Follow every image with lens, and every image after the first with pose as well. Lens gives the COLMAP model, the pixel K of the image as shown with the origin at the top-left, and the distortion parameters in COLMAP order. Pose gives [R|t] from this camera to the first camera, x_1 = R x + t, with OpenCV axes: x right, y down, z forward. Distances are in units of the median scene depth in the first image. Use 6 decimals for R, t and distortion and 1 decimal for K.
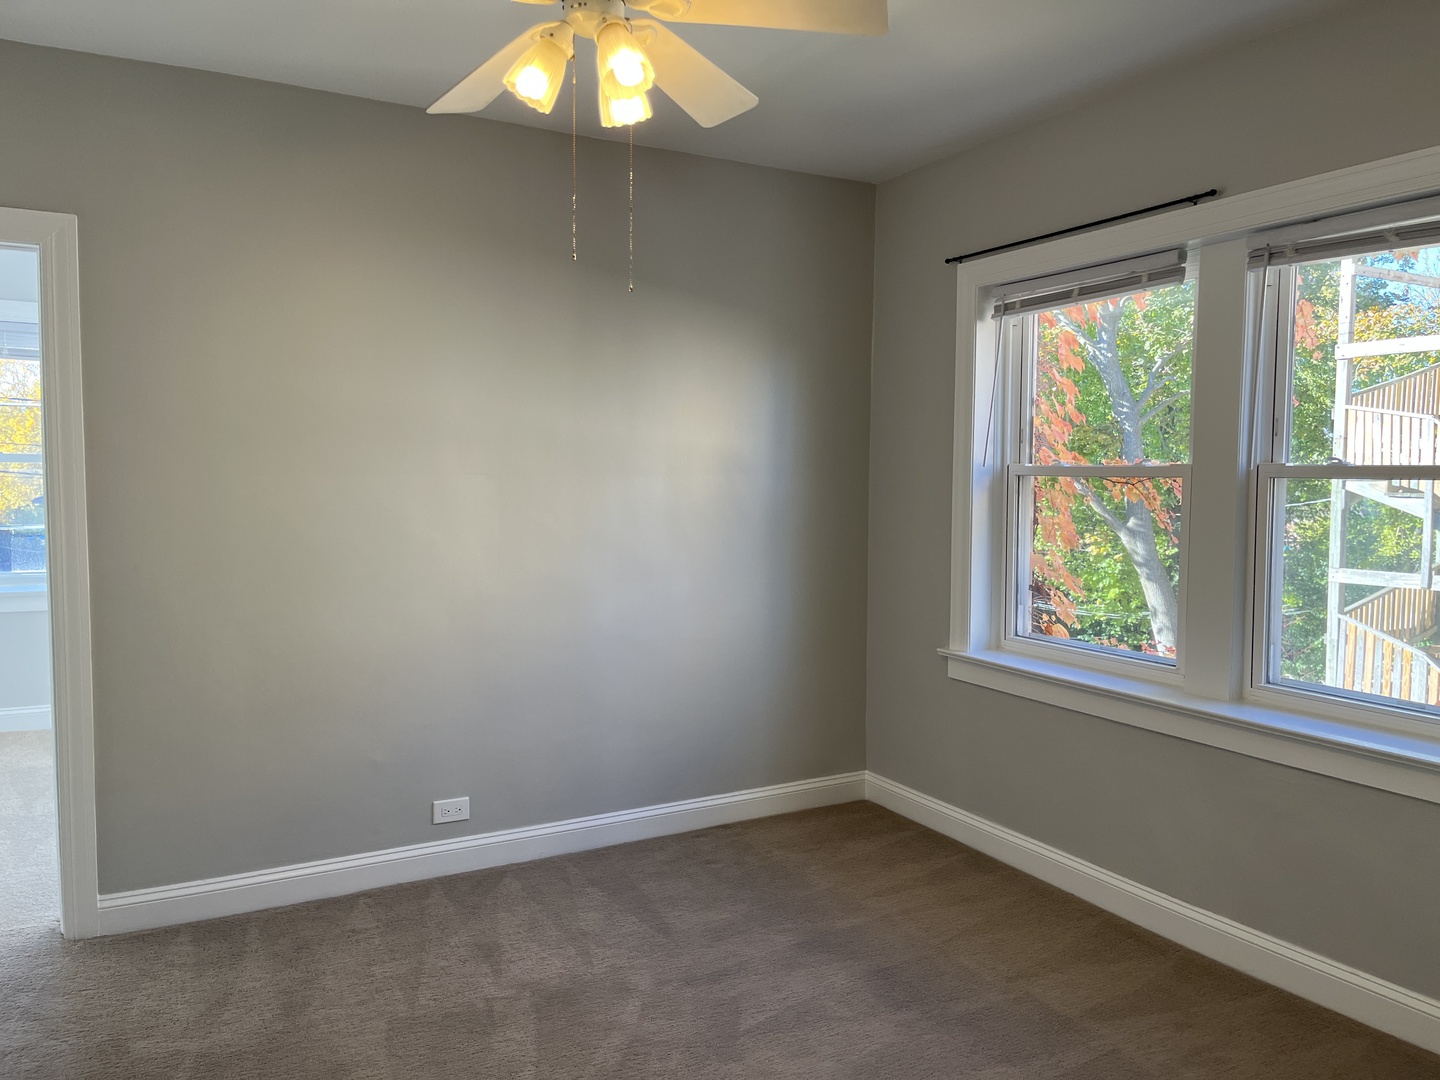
lens RADIAL K [[1105.3, 0, 720.0], [0, 1105.3, 540.0], [0, 0, 1]] dist [0.068835, -0.091252]
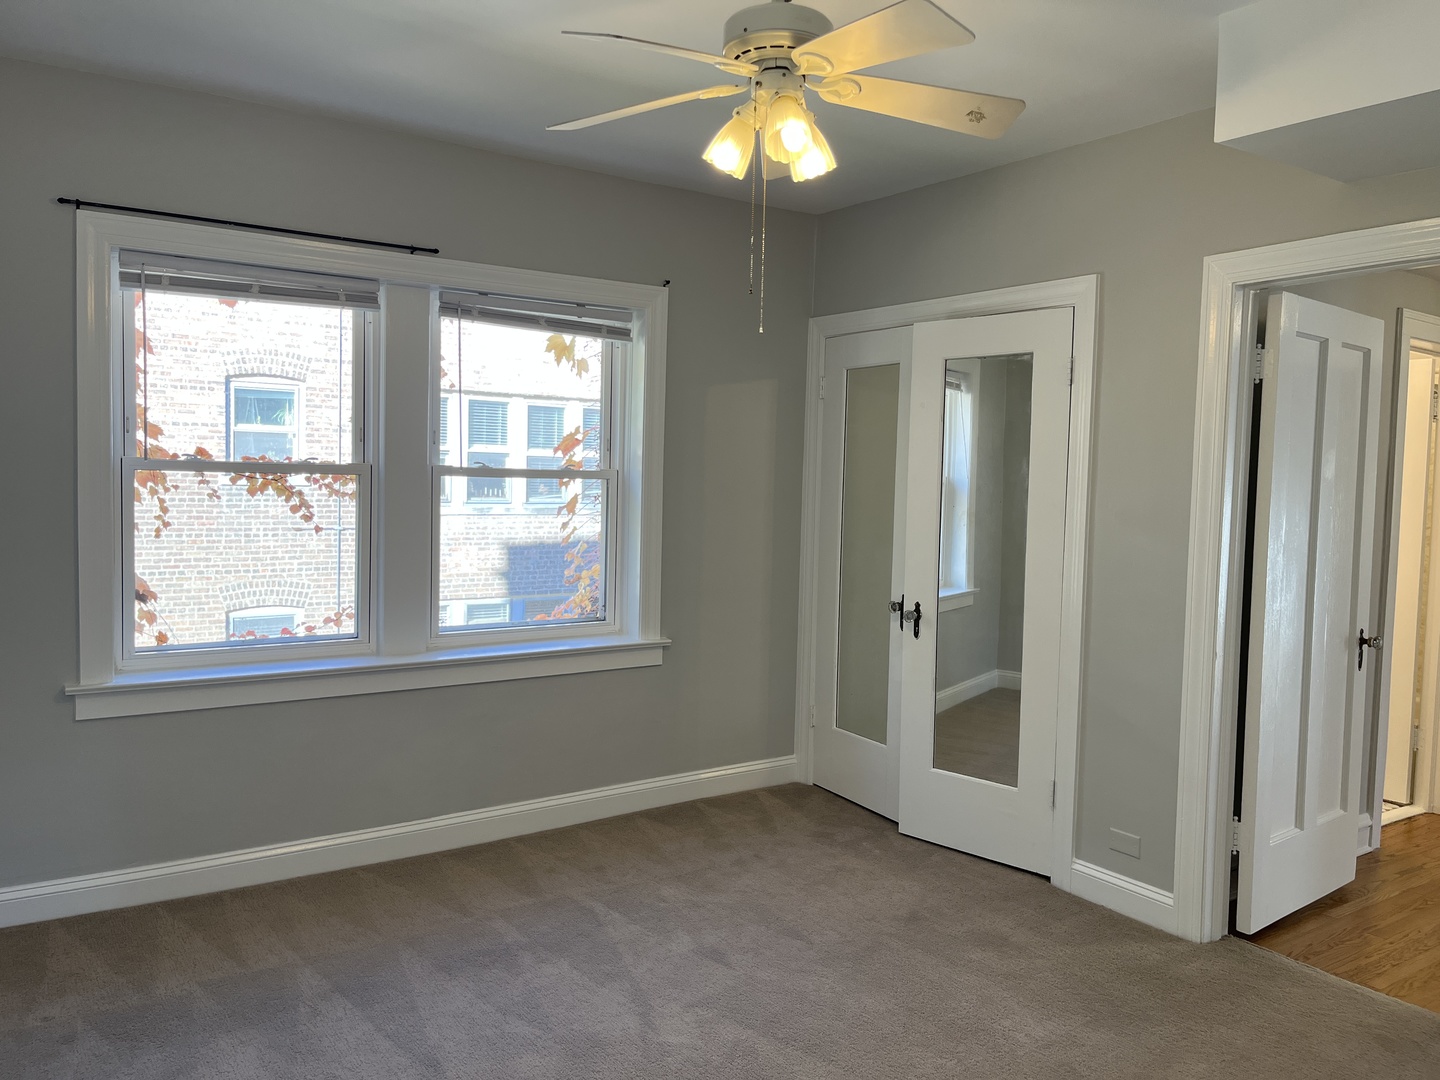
lens RADIAL K [[1105.3, 0, 720.0], [0, 1105.3, 540.0], [0, 0, 1]] dist [0.068835, -0.091252]
pose [[-0.100879, -0.059698, 0.993106, -0.729760], [0.045879, 0.996857, 0.064584, -0.042999], [-0.993840, 0.052078, -0.097823, 0.692614]]
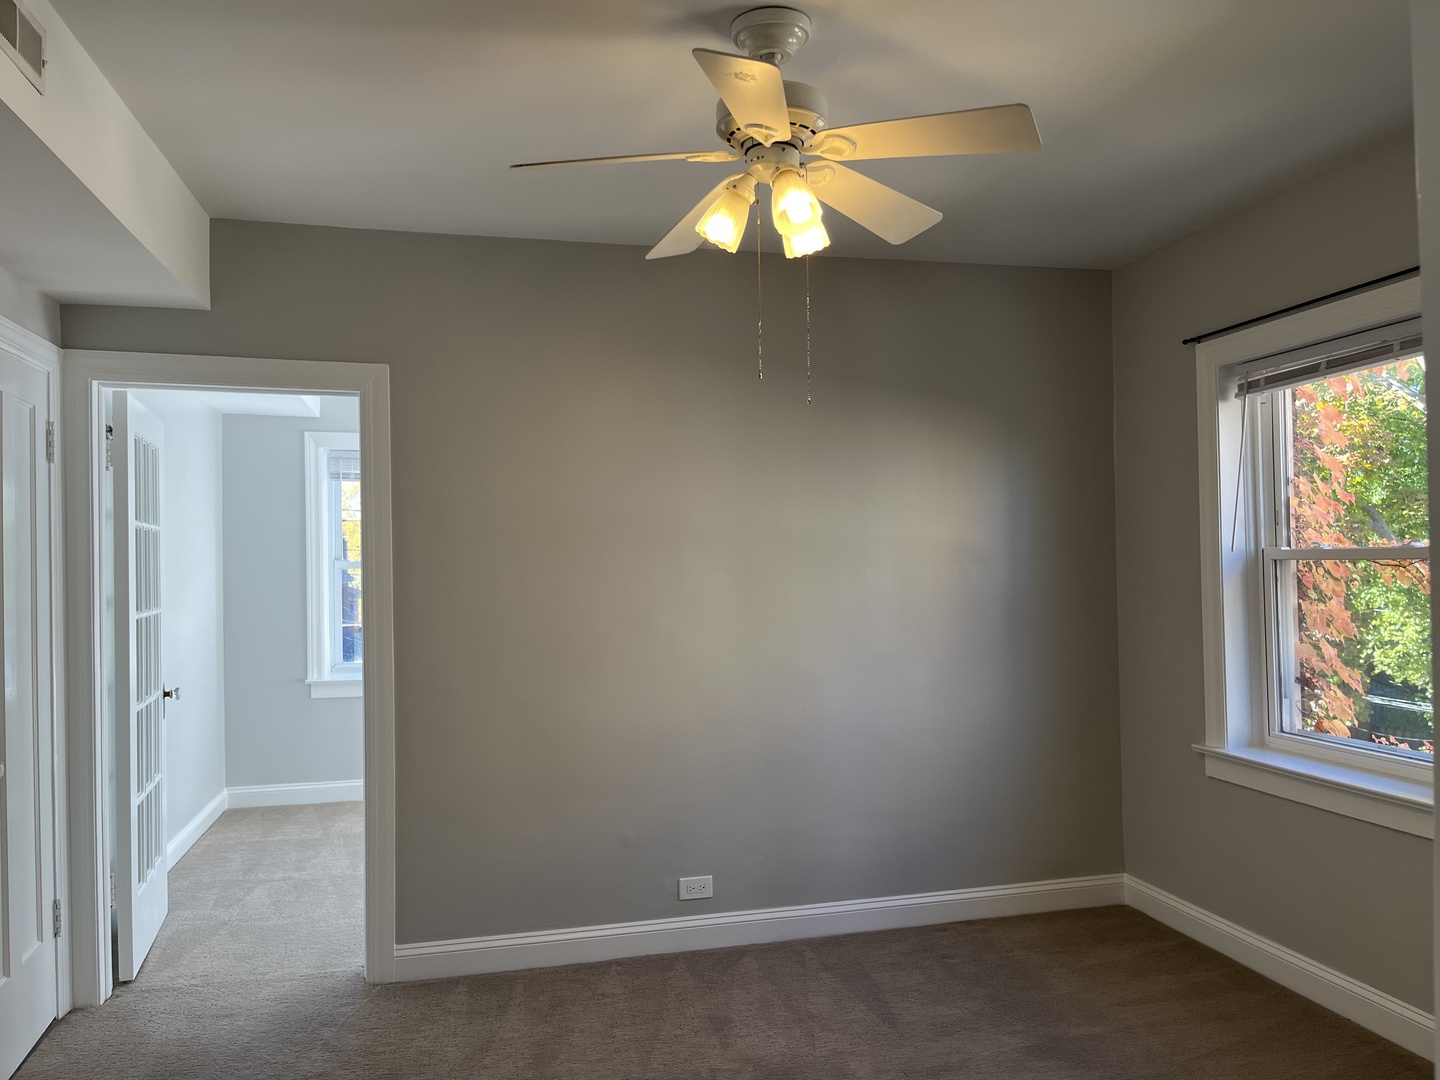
lens RADIAL K [[1105.3, 0, 720.0], [0, 1105.3, 540.0], [0, 0, 1]] dist [0.068835, -0.091252]
pose [[0.963686, -0.028079, -0.265558, 0.074397], [0.006065, 0.996501, -0.083358, 0.001456], [0.266969, 0.078721, 0.960484, -0.039286]]
